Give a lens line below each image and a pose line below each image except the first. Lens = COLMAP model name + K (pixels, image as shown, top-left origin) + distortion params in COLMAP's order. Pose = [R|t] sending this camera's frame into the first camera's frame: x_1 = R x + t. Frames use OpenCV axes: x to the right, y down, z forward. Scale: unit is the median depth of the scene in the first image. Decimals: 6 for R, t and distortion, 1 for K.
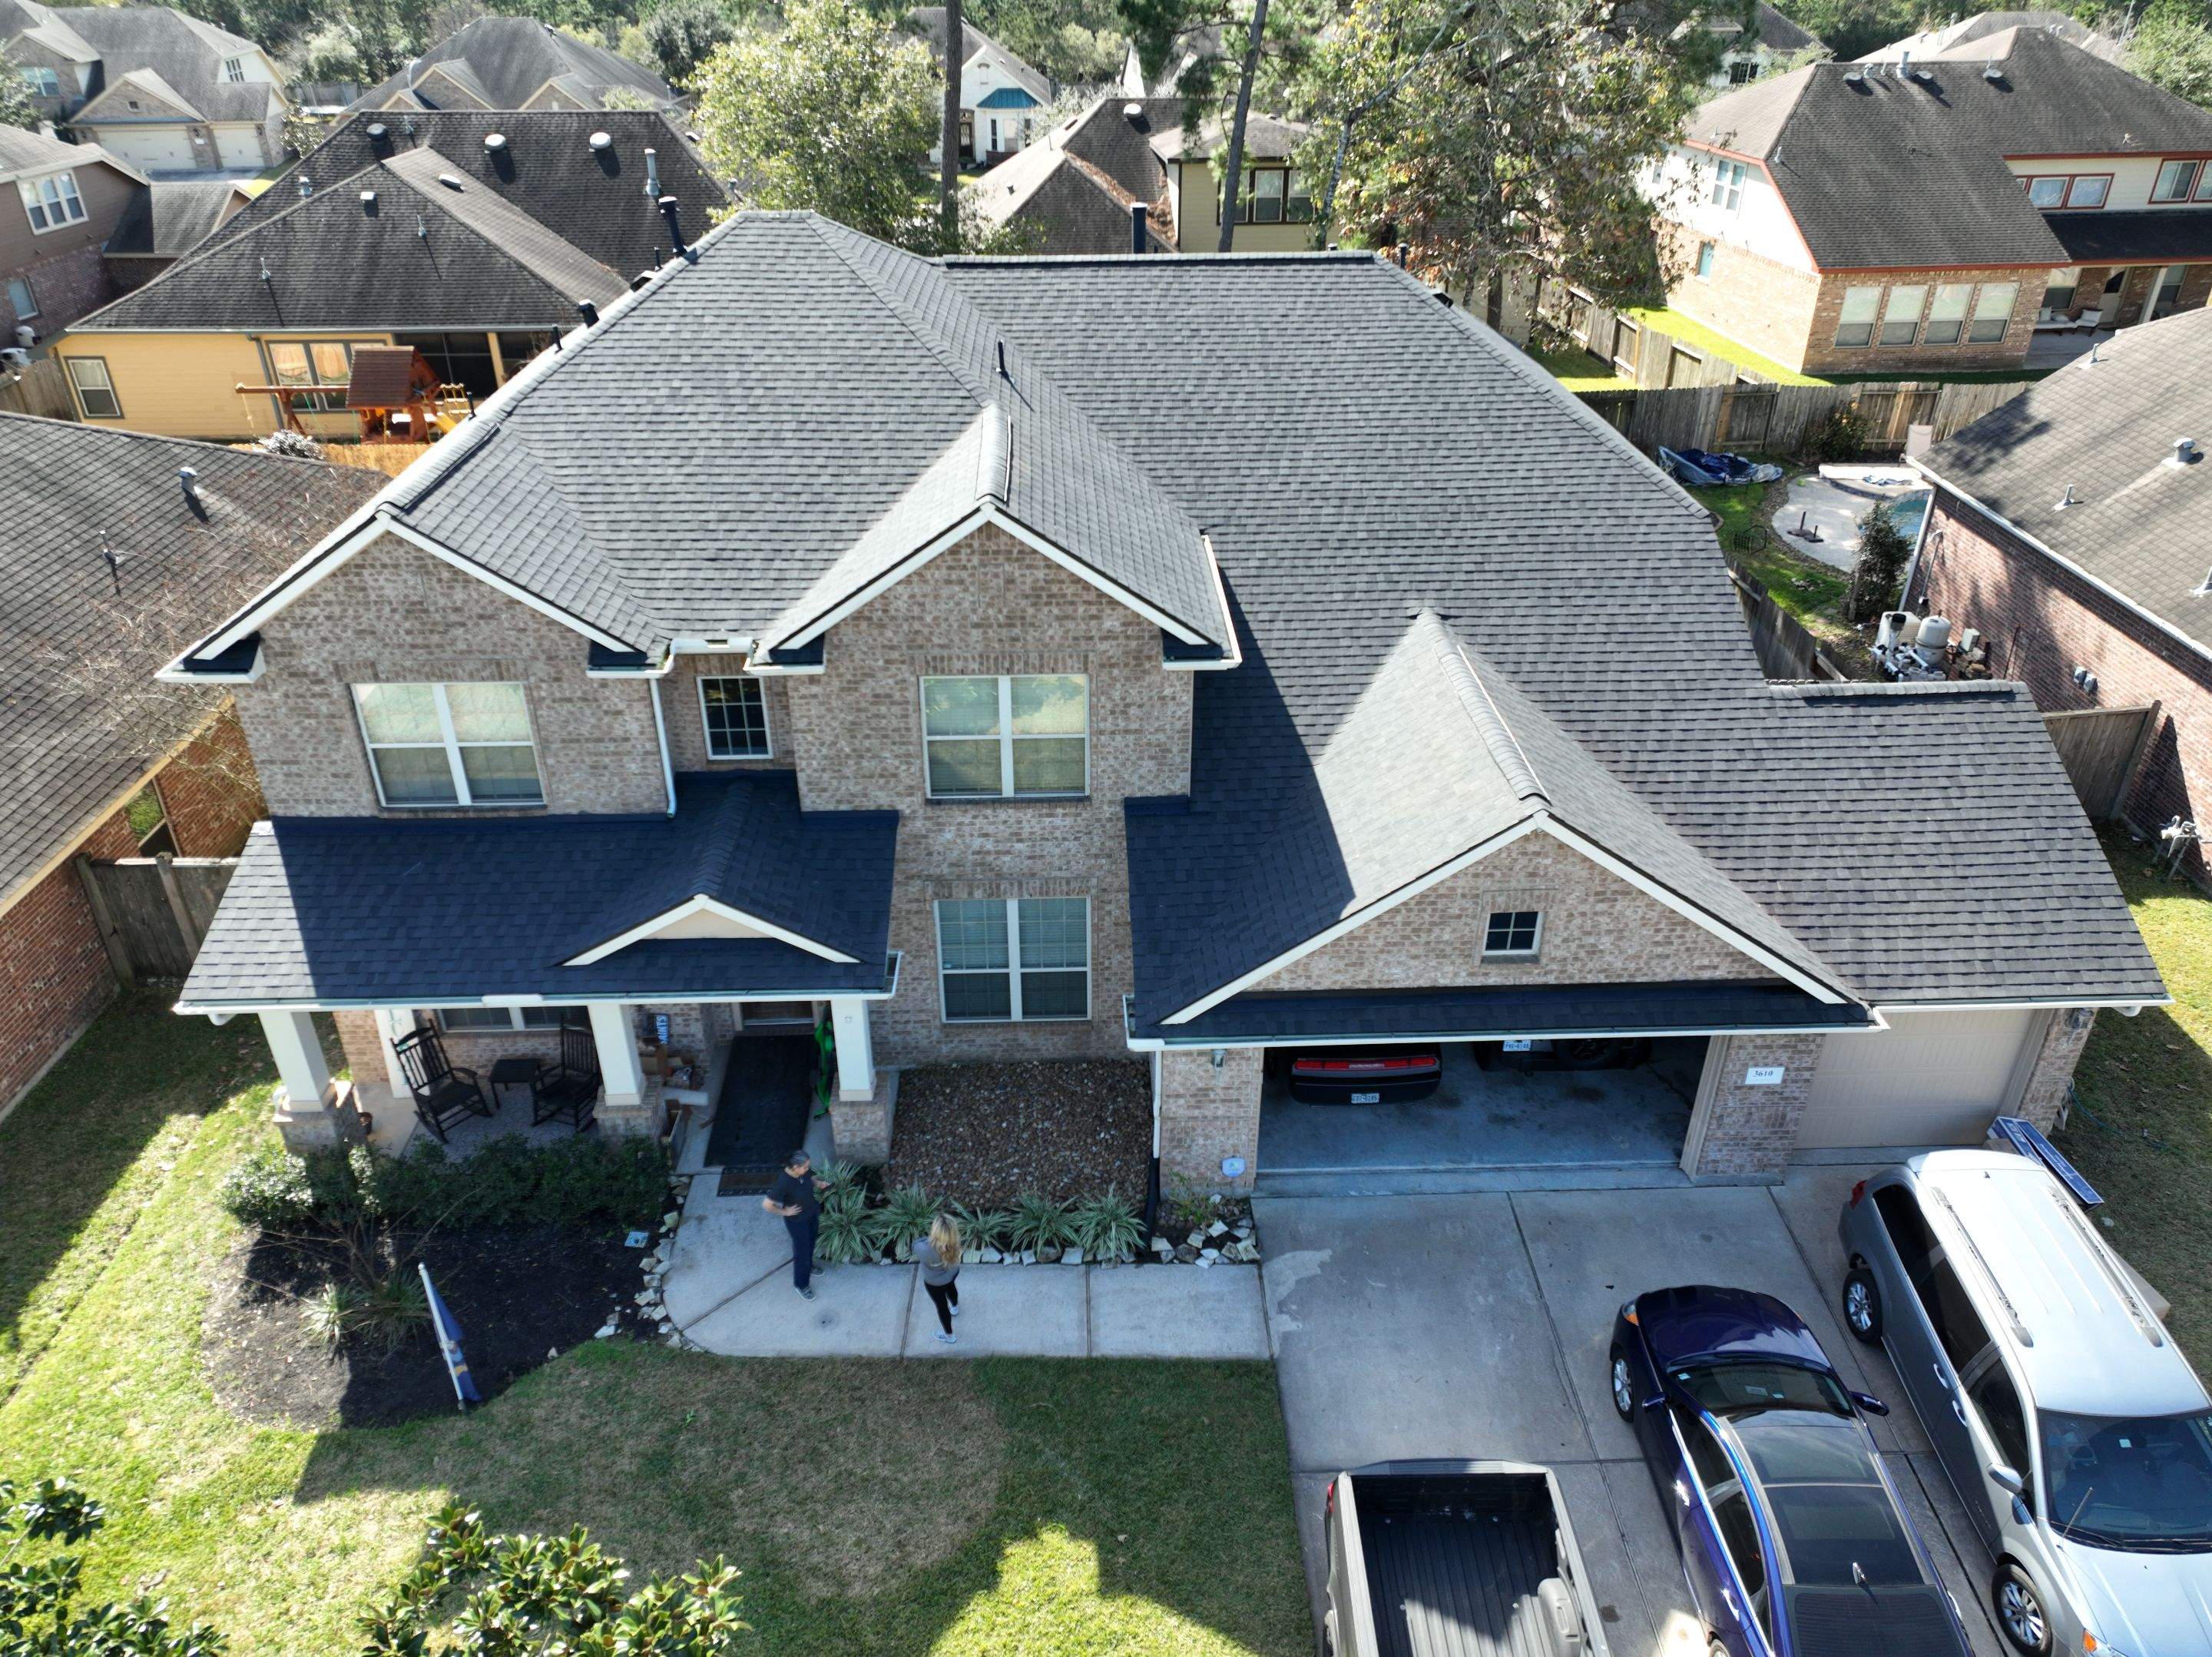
lens RADIAL K [[1552.9, 0, 1103.5], [0, 1552.9, 830.3], [0, 0, 1]] dist [0.002038, 0.004875]
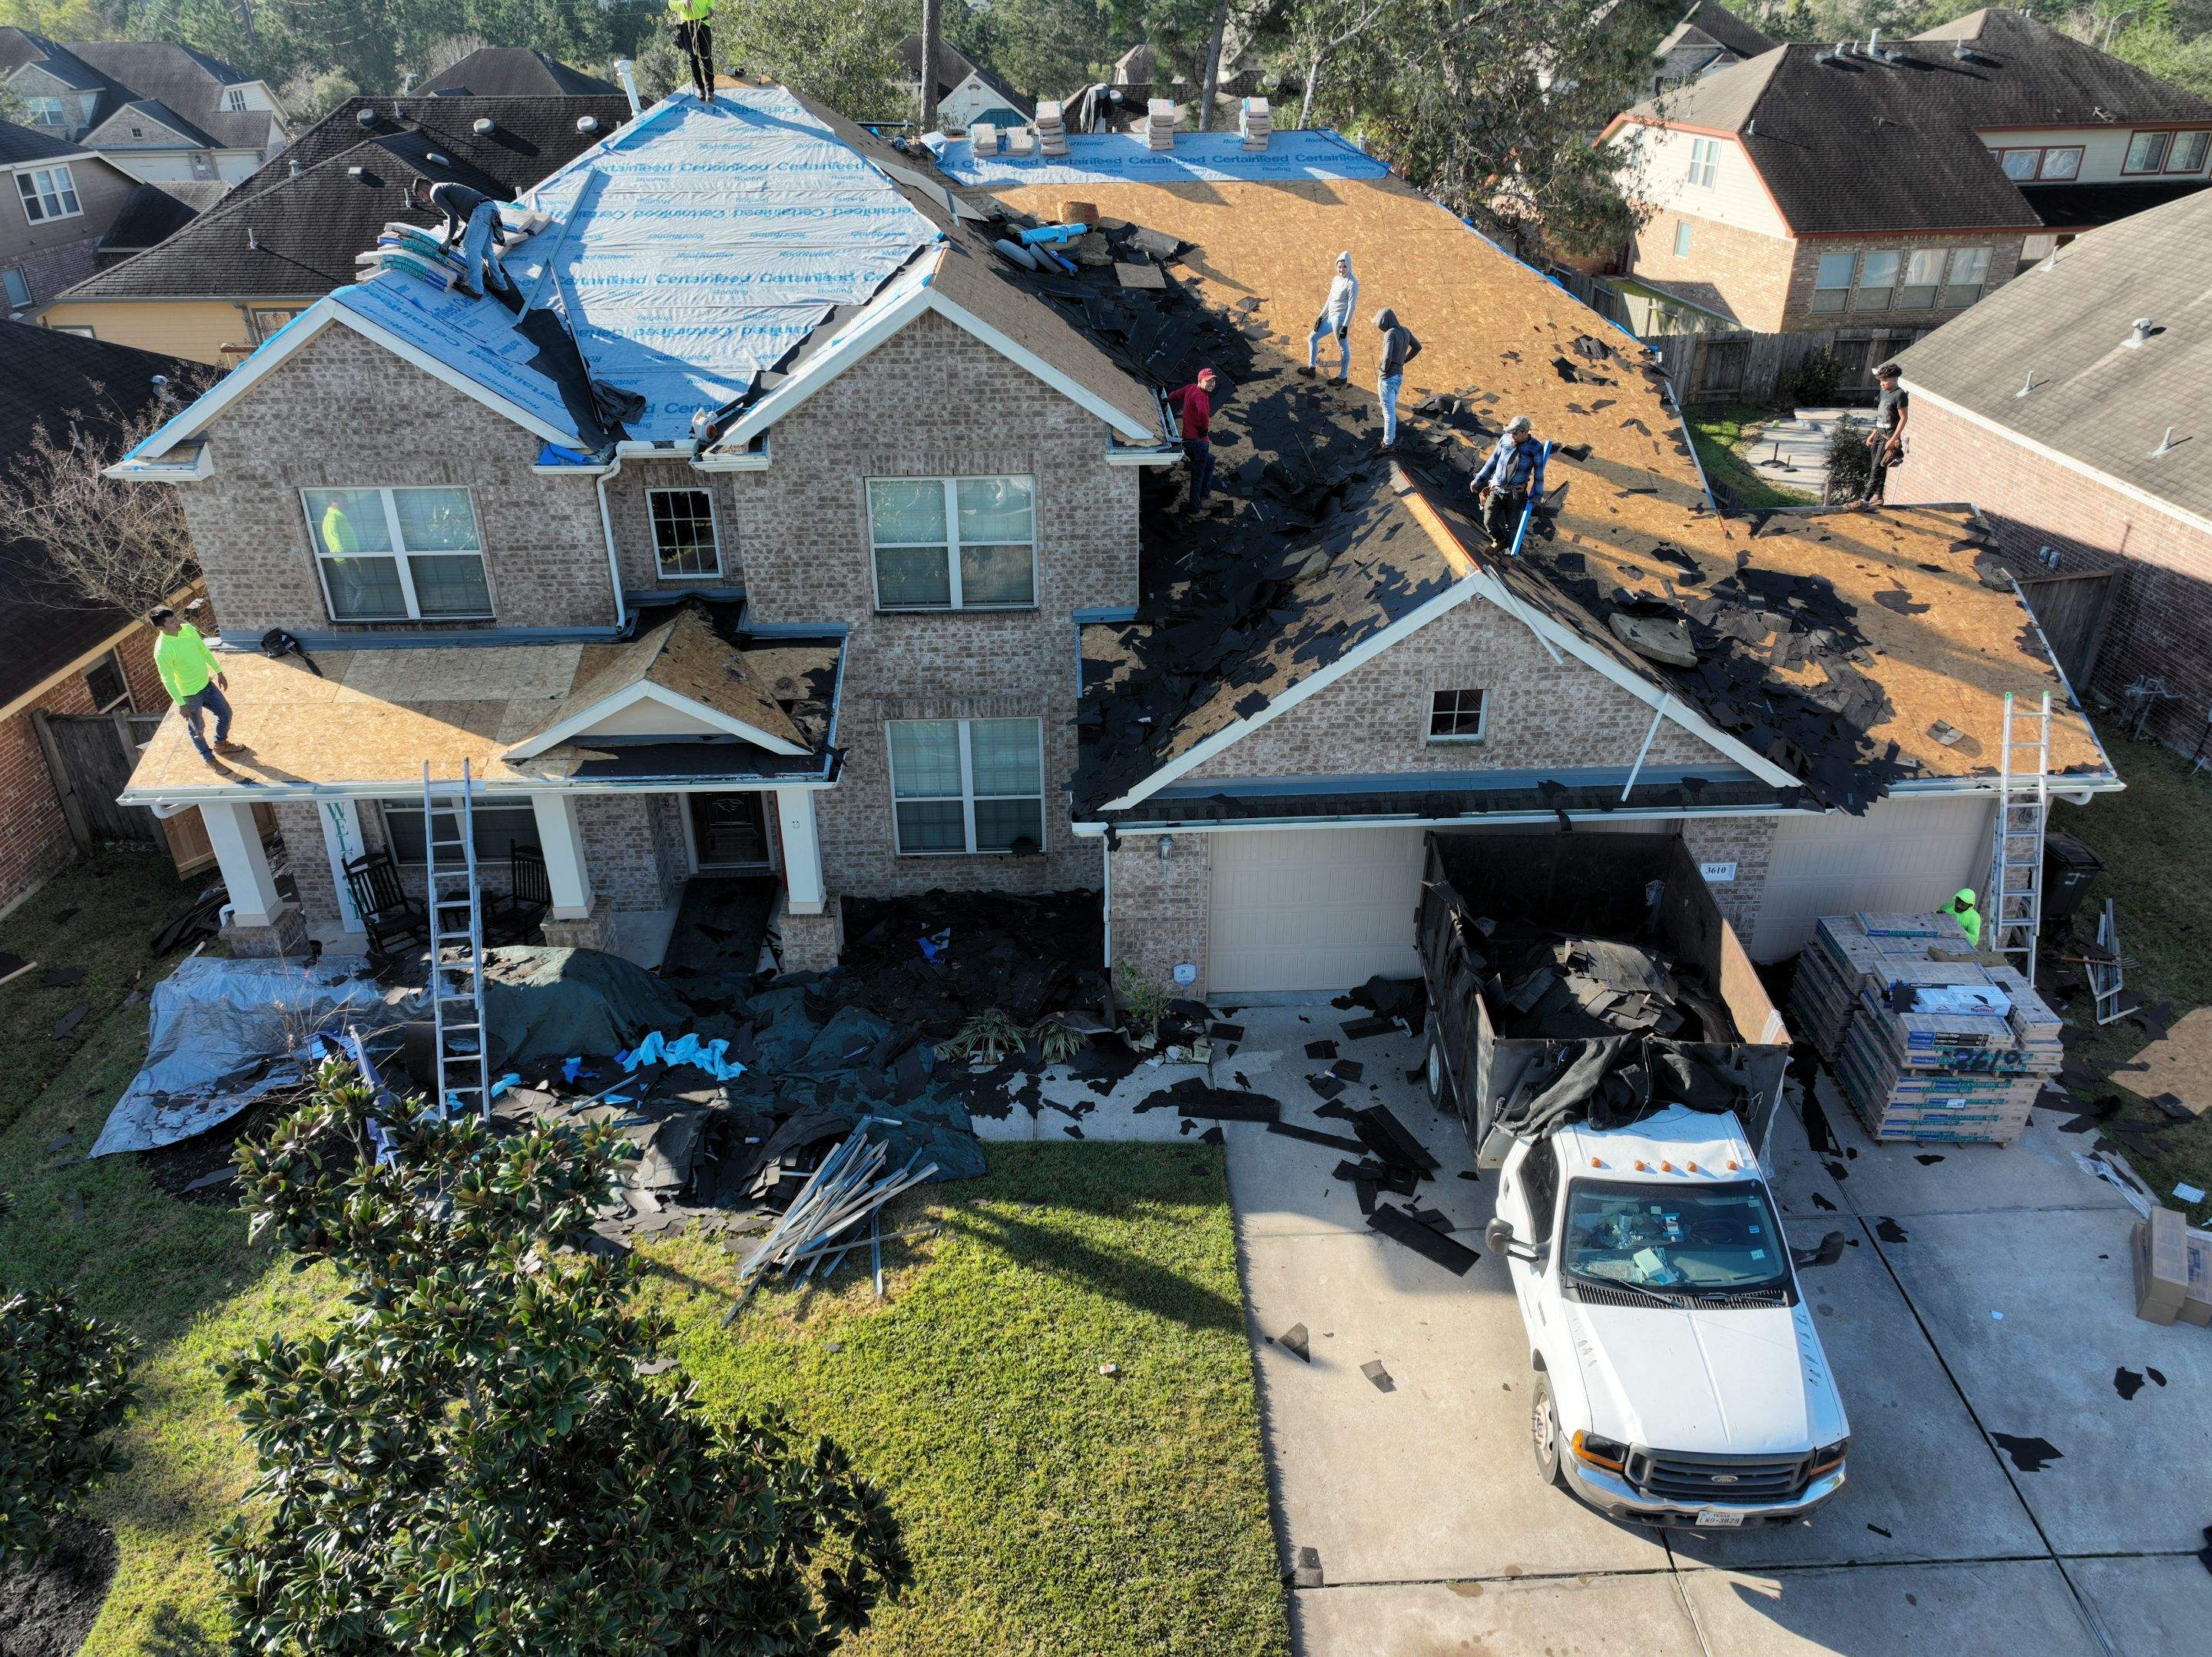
lens RADIAL K [[1559.6, 0, 1101.6], [0, 1559.6, 828.7], [0, 0, 1]] dist [0.005636, -0.000101]
pose [[0.999964, -0.007680, -0.003647, 0.034533], [0.007542, 0.999303, -0.036550, 0.157670], [0.003925, 0.036521, 0.999325, 0.000842]]
